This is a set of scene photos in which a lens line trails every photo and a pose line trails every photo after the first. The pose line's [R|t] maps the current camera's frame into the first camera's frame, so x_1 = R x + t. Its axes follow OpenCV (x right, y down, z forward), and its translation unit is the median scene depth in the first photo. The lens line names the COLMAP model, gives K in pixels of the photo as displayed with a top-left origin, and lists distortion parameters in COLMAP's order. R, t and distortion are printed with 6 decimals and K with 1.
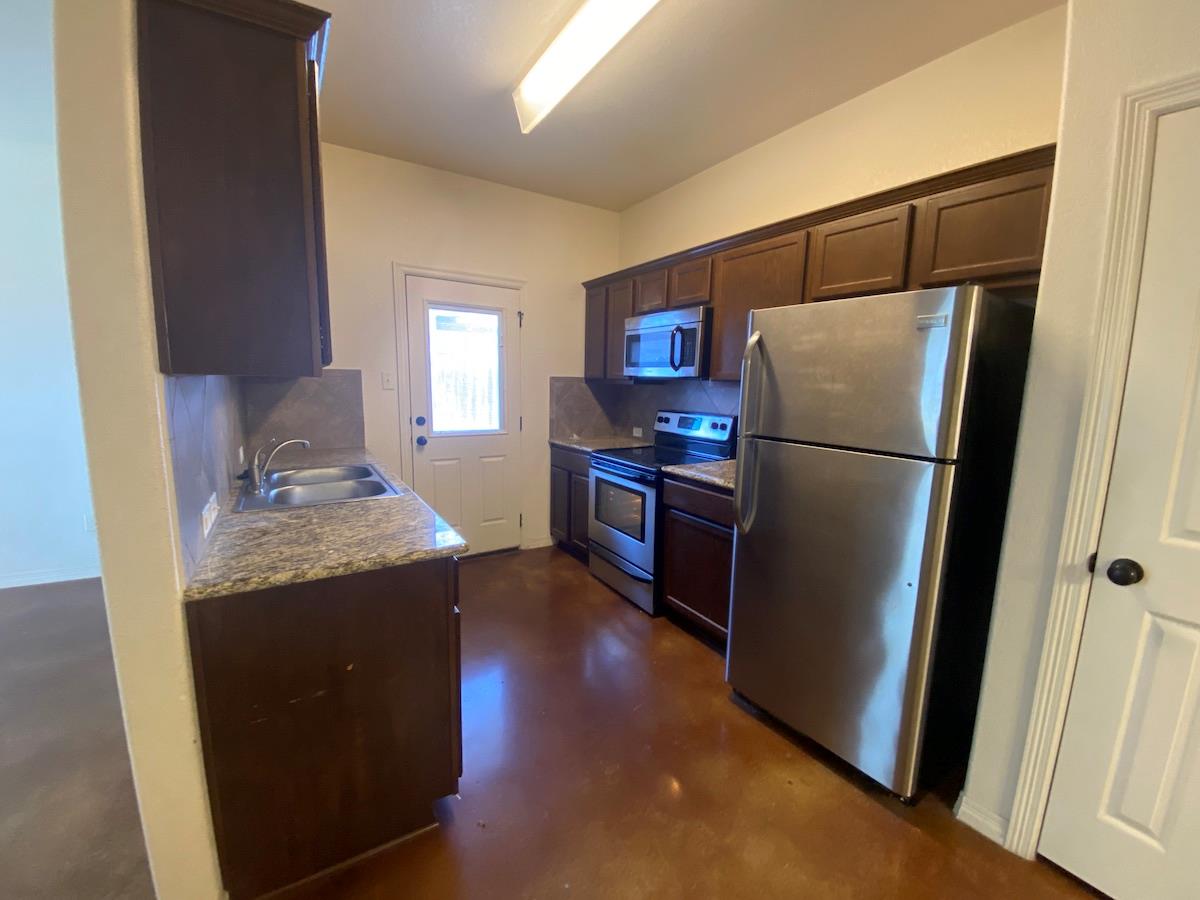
lens RADIAL K [[480.9, 0, 600.0], [0, 480.9, 450.0], [0, 0, 1]] dist [0.036979, -0.042871]
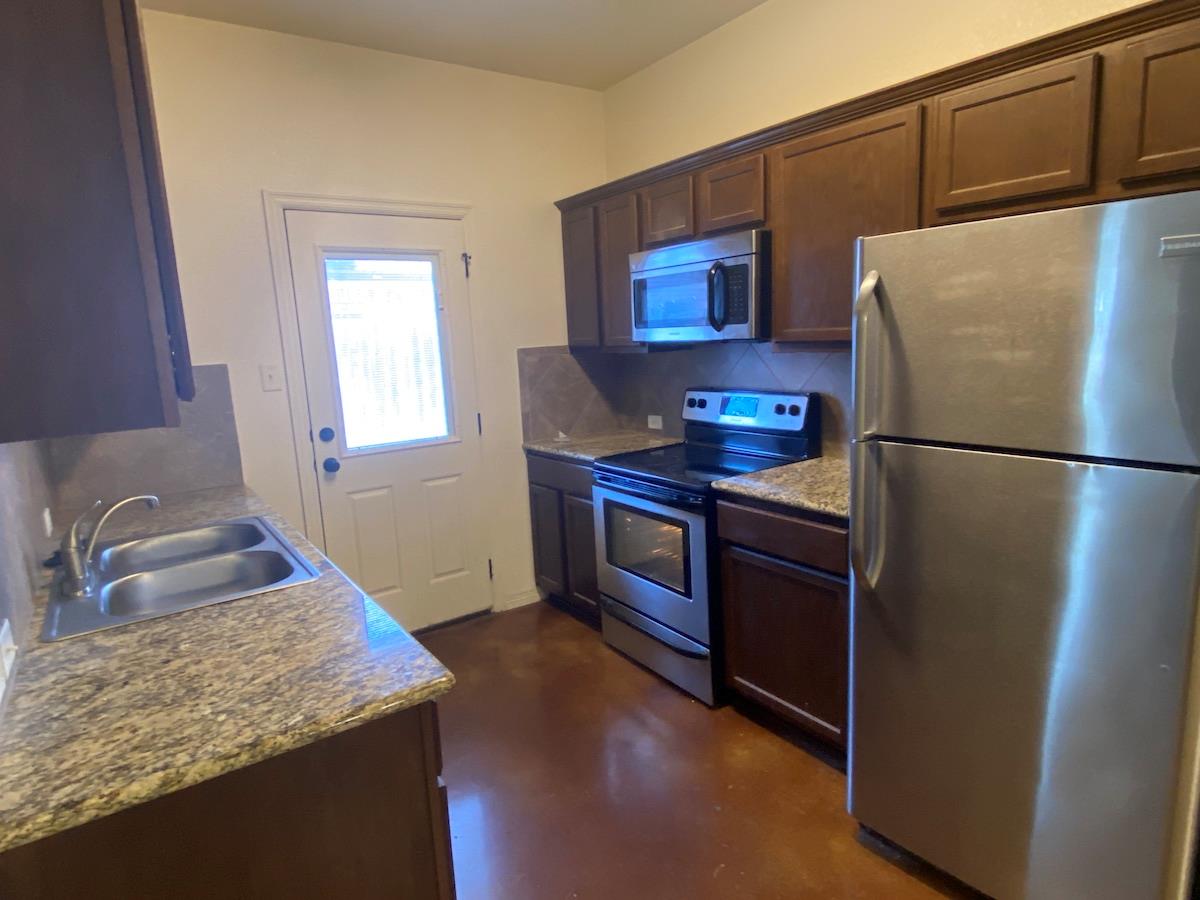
lens RADIAL K [[683.2, 0, 600.0], [0, 683.2, 450.0], [0, 0, 1]] dist [0.030453, -0.033088]
pose [[0.996205, -0.077992, 0.038640, -0.053655], [0.076906, 0.996621, 0.028837, -0.046086], [-0.040758, -0.025756, 0.998837, 0.081914]]
